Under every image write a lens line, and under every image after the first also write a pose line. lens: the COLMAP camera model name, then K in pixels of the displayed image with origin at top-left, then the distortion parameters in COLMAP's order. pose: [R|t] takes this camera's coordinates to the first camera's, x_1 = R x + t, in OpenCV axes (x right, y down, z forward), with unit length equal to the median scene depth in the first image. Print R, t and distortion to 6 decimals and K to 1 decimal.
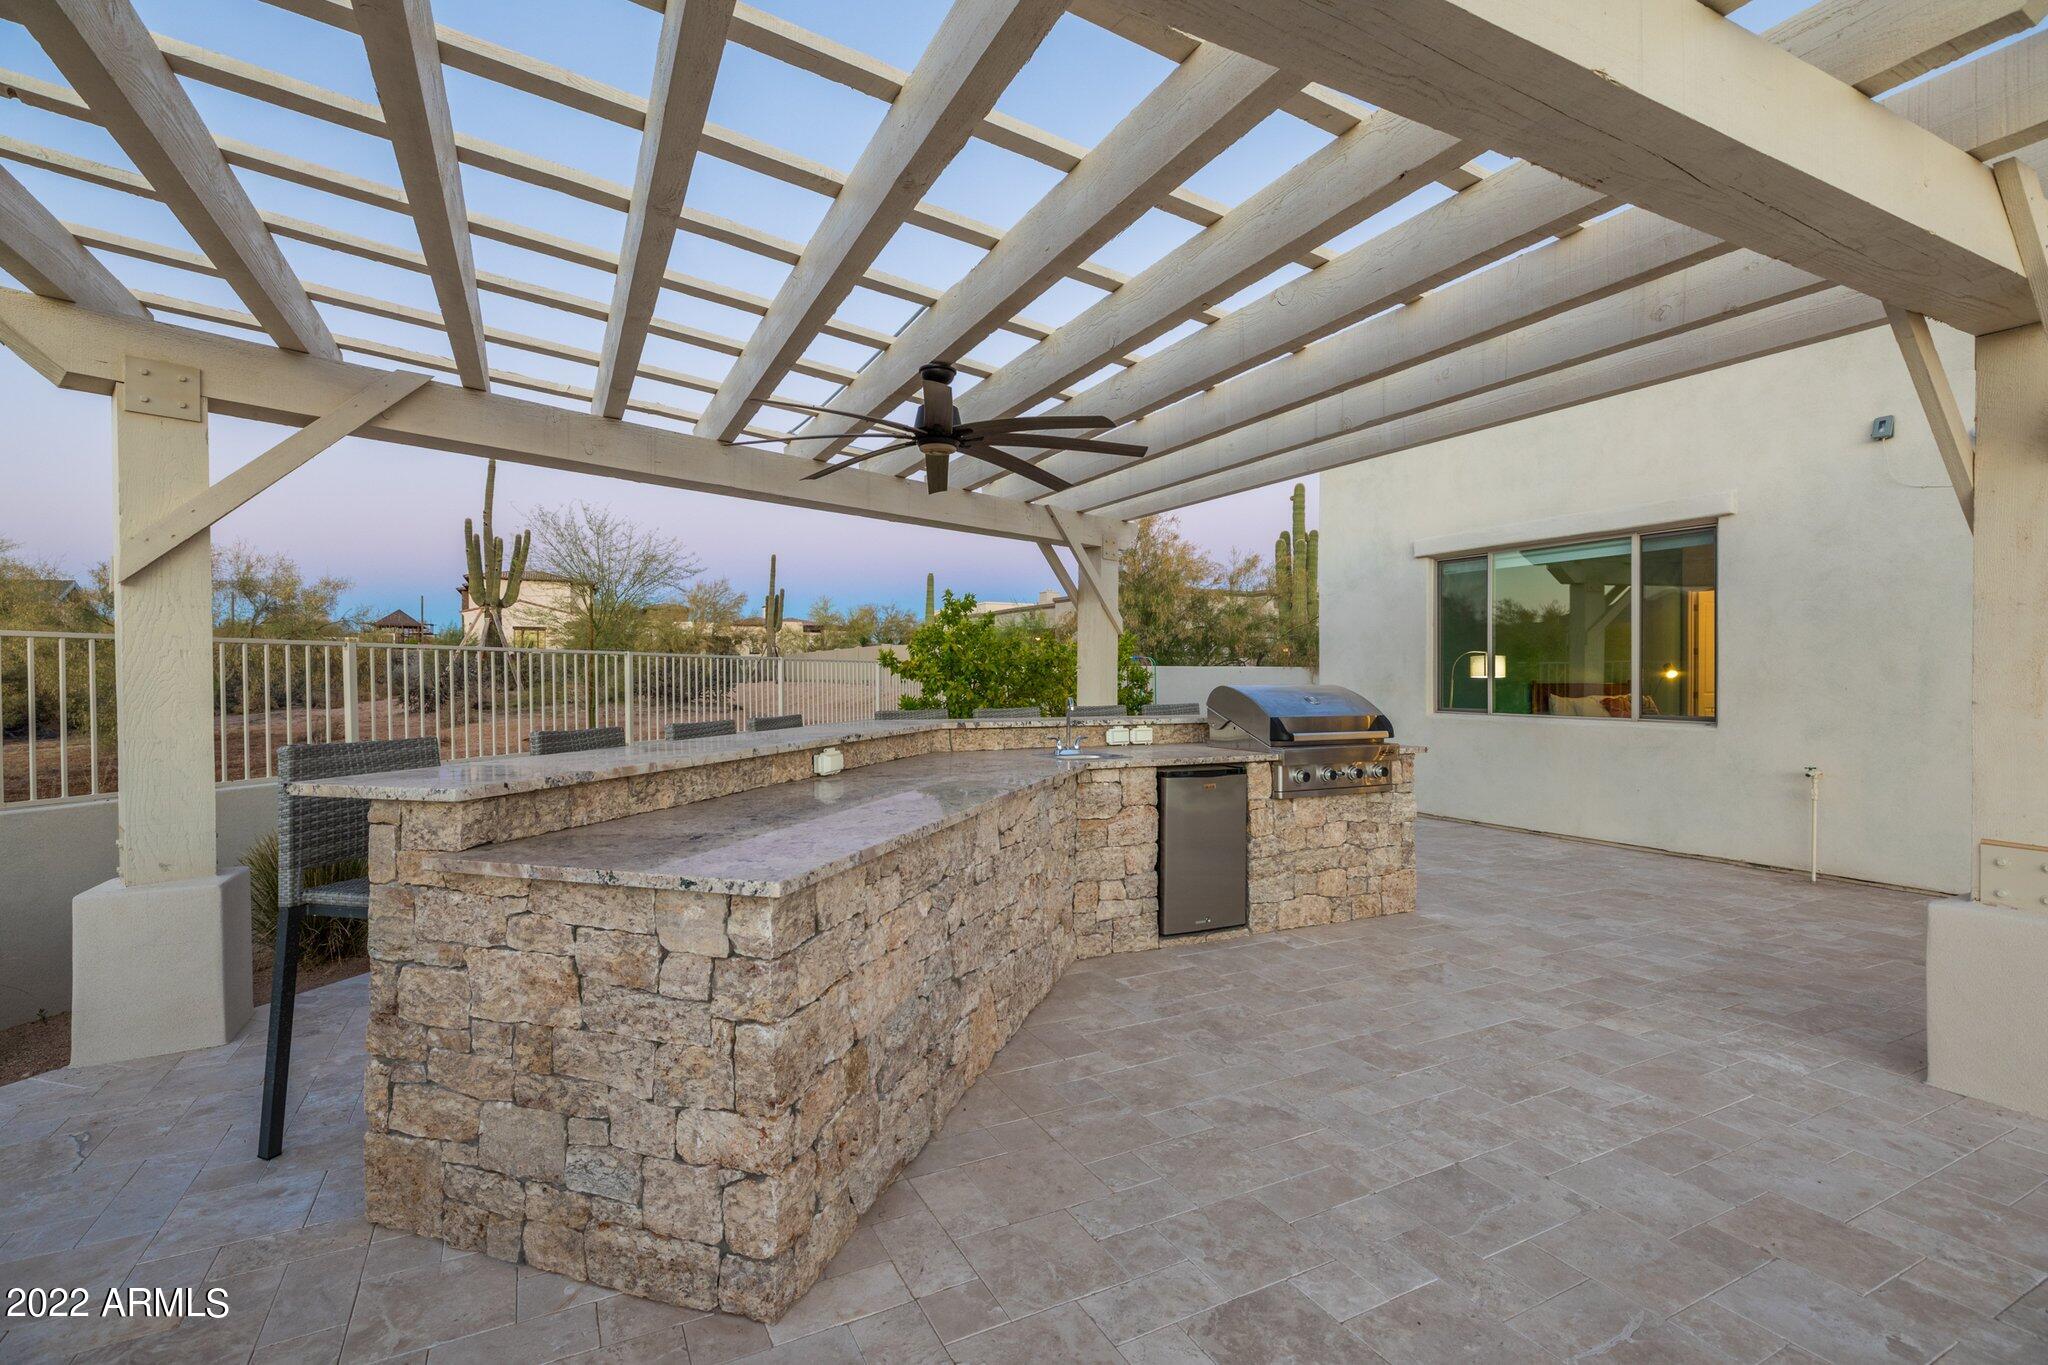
lens RADIAL K [[914.6, 0, 1004.3], [0, 914.6, 680.5], [0, 0, 1]] dist [0.010769, -0.000060]
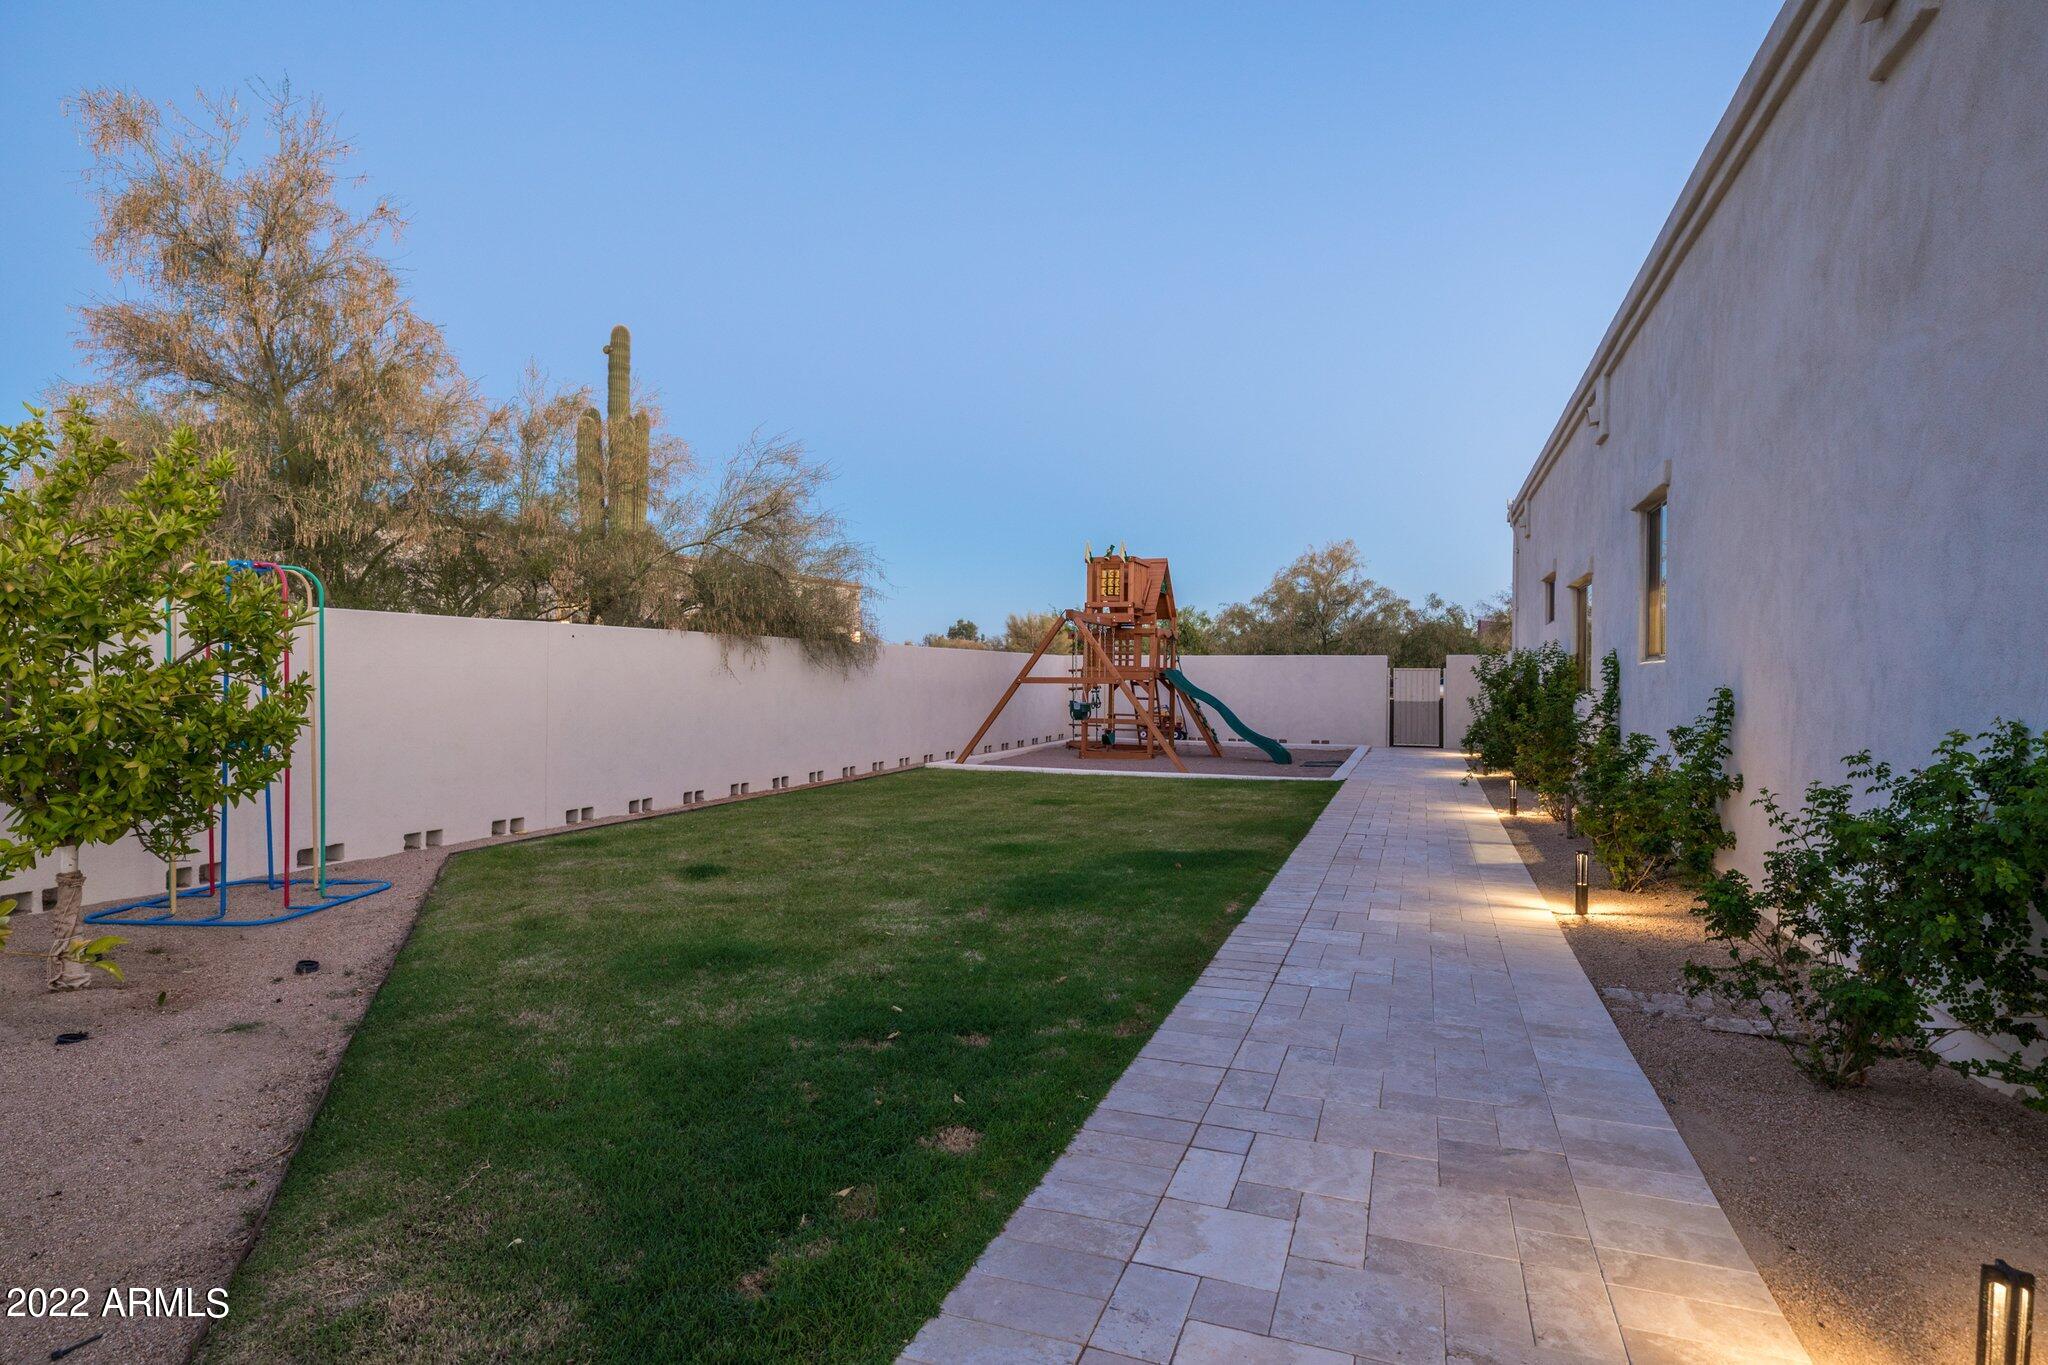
lens RADIAL K [[1079.8, 0, 1003.2], [0, 1079.8, 684.4], [0, 0, 1]] dist [-0.002996, -0.001356]
pose [[0.749339, -0.004525, 0.662171, 0.080809], [0.001382, 0.999985, 0.005269, 0.007706], [-0.662185, -0.003033, 0.749335, 0.488279]]
